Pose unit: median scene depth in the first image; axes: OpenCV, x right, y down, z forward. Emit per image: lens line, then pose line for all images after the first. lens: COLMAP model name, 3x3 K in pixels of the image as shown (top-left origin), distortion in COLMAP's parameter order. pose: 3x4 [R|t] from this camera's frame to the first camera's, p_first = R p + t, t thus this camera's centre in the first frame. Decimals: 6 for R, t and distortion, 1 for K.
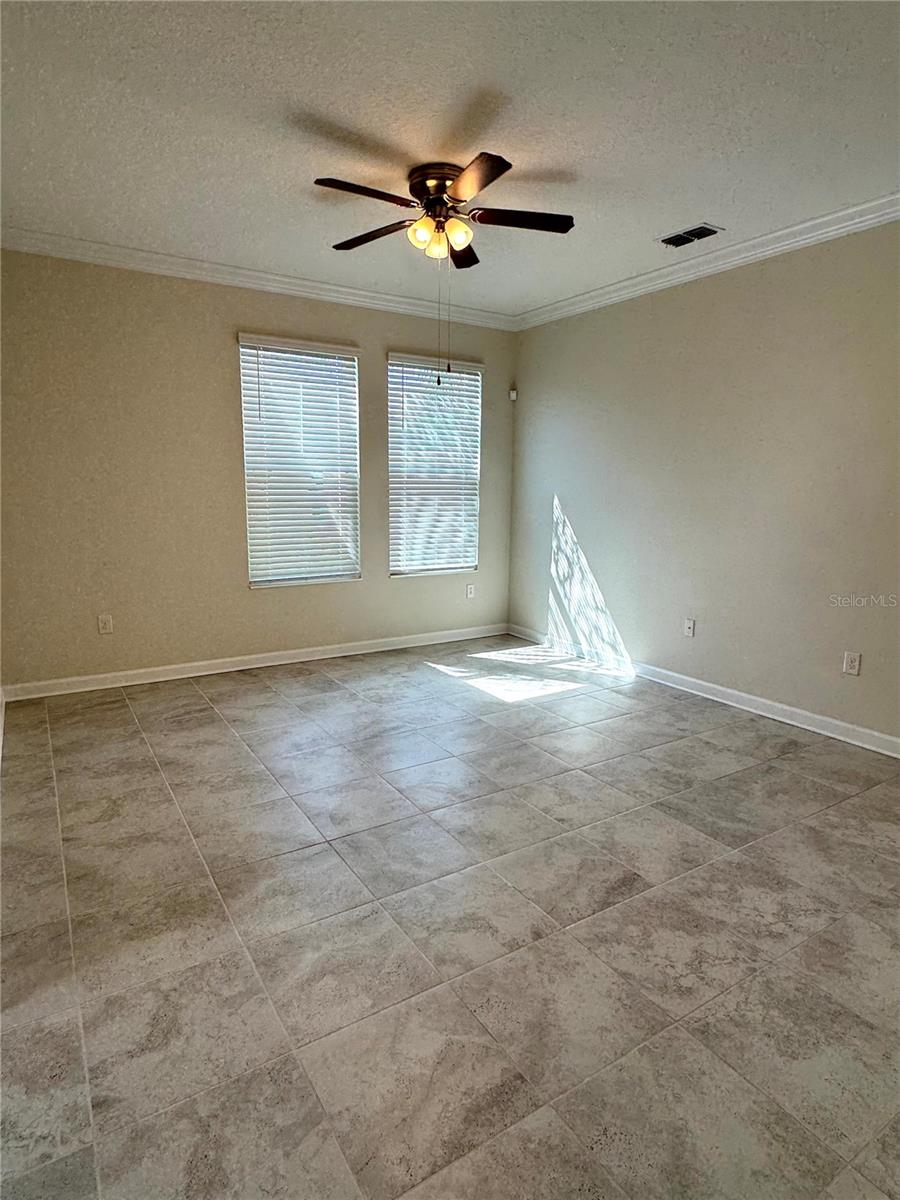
lens RADIAL K [[667.6, 0, 454.1], [0, 667.6, 607.3], [0, 0, 1]] dist [0.001590, -0.000850]
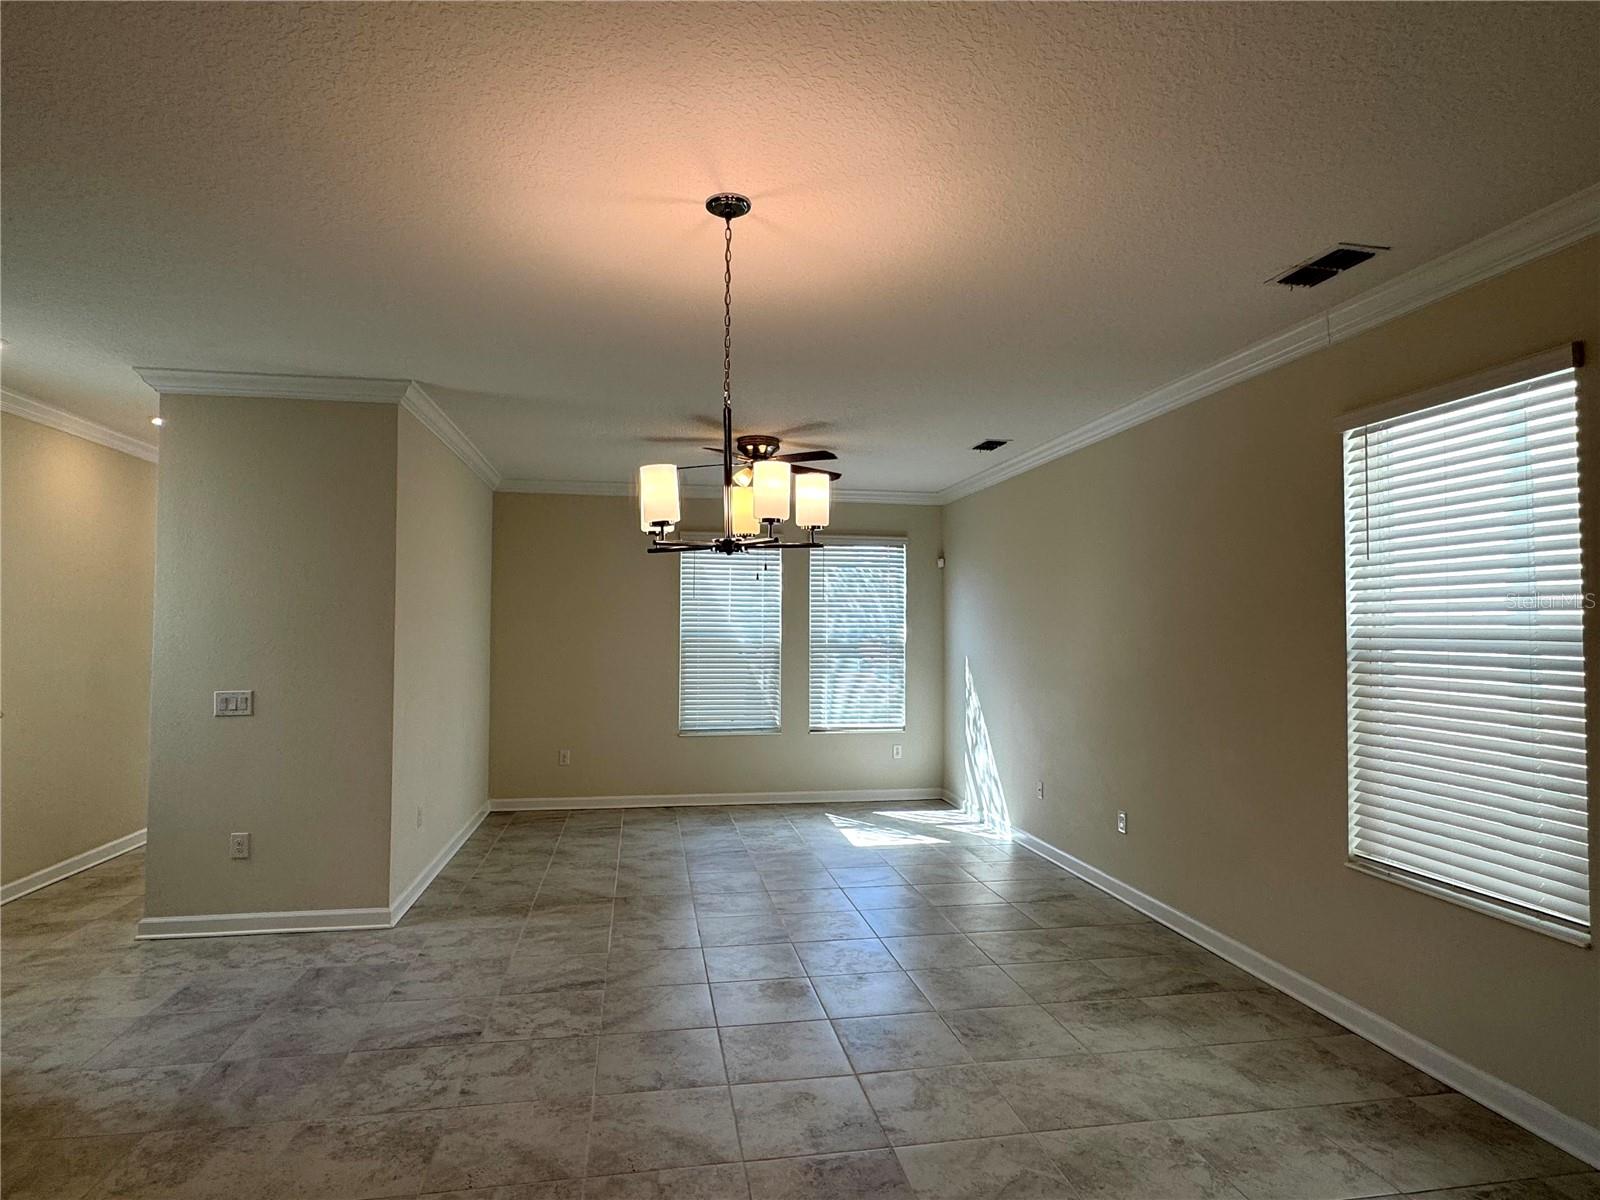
lens RADIAL K [[890.2, 0, 796.7], [0, 890.2, 610.7], [0, 0, 1]] dist [0.001590, -0.000850]
pose [[0.924824, -0.012945, -0.380175, 0.441389], [-0.065580, 0.979031, -0.192869, 0.040745], [0.374699, 0.203302, 0.904582, -0.352100]]
